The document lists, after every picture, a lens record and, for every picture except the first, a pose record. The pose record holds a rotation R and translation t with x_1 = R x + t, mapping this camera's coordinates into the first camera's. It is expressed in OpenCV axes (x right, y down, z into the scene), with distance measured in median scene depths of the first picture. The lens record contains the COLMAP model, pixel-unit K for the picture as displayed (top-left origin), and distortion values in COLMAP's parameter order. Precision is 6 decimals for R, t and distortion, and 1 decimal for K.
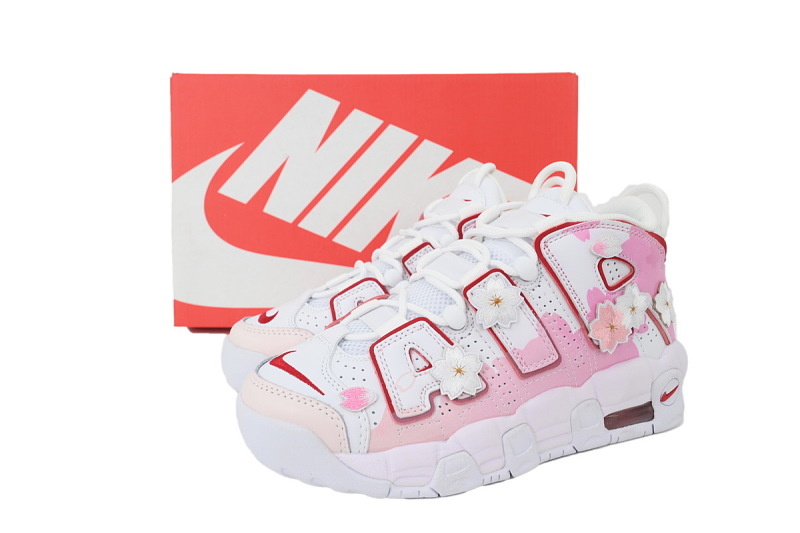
lens RADIAL K [[654.8, 0, 400.0], [0, 654.8, 266.5], [0, 0, 1]] dist [0.006367, 0.001447]
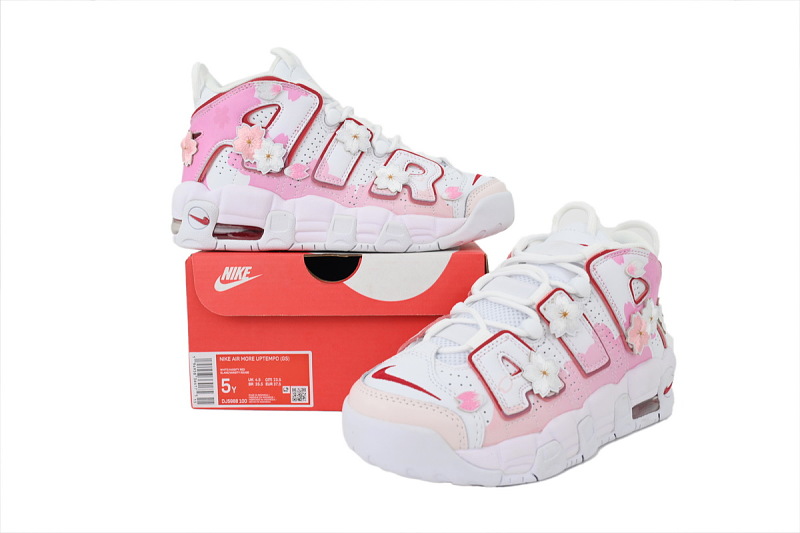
lens RADIAL K [[654.8, 0, 400.0], [0, 654.8, 266.5], [0, 0, 1]] dist [0.006367, 0.001447]
pose [[0.963989, -0.009377, 0.265777, -0.463431], [0.026679, 0.997746, -0.061566, 0.031145], [-0.264601, 0.066440, 0.962067, -0.088240]]
